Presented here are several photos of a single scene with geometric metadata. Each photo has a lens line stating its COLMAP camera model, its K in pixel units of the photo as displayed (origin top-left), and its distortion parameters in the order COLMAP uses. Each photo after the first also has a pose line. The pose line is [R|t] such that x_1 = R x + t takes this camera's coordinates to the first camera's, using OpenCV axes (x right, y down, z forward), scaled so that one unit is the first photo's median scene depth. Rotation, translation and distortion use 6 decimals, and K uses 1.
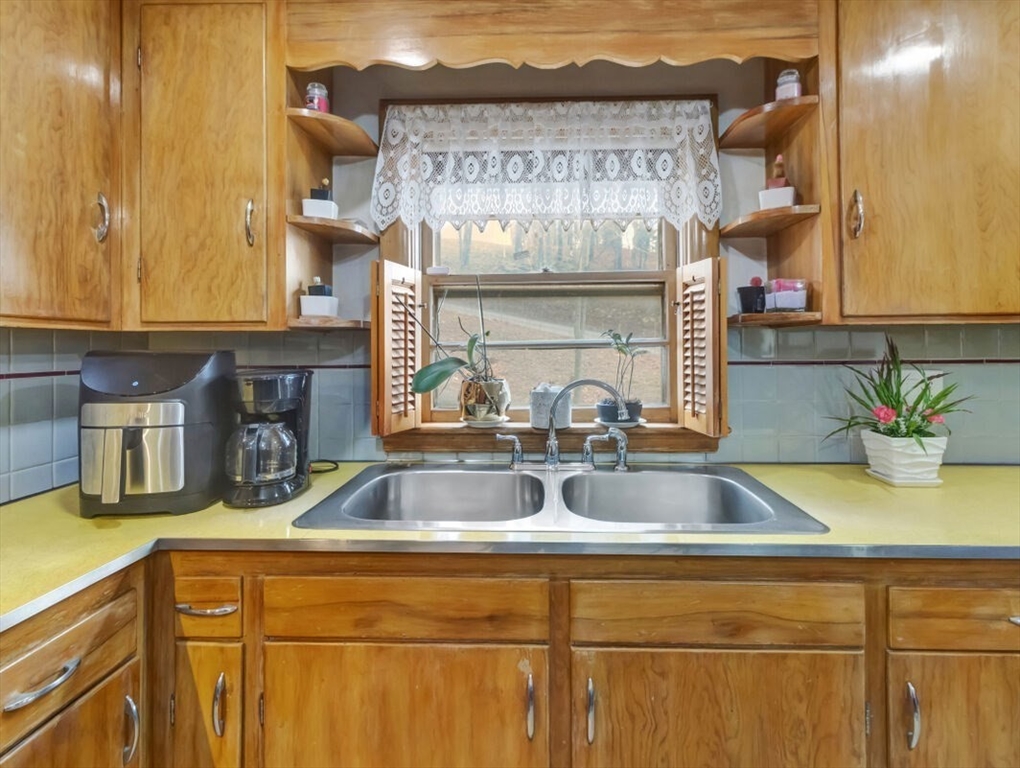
lens RADIAL K [[554.4, 0, 513.8], [0, 554.4, 334.1], [0, 0, 1]] dist [0.003801, 0.000136]
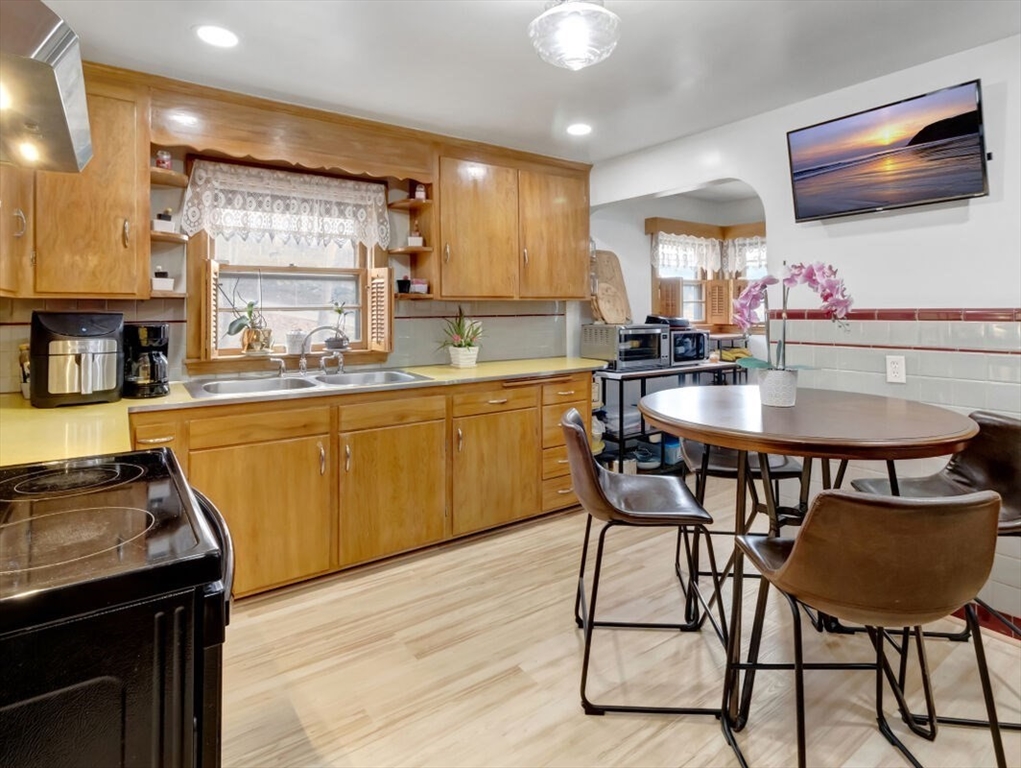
lens RADIAL K [[554.9, 0, 514.3], [0, 554.9, 334.1], [0, 0, 1]] dist [0.003801, 0.000136]
pose [[0.803644, -0.024759, 0.594595, -0.525194], [-0.013992, 0.998072, 0.060471, -0.018384], [-0.594945, -0.056917, 0.801748, -1.010809]]
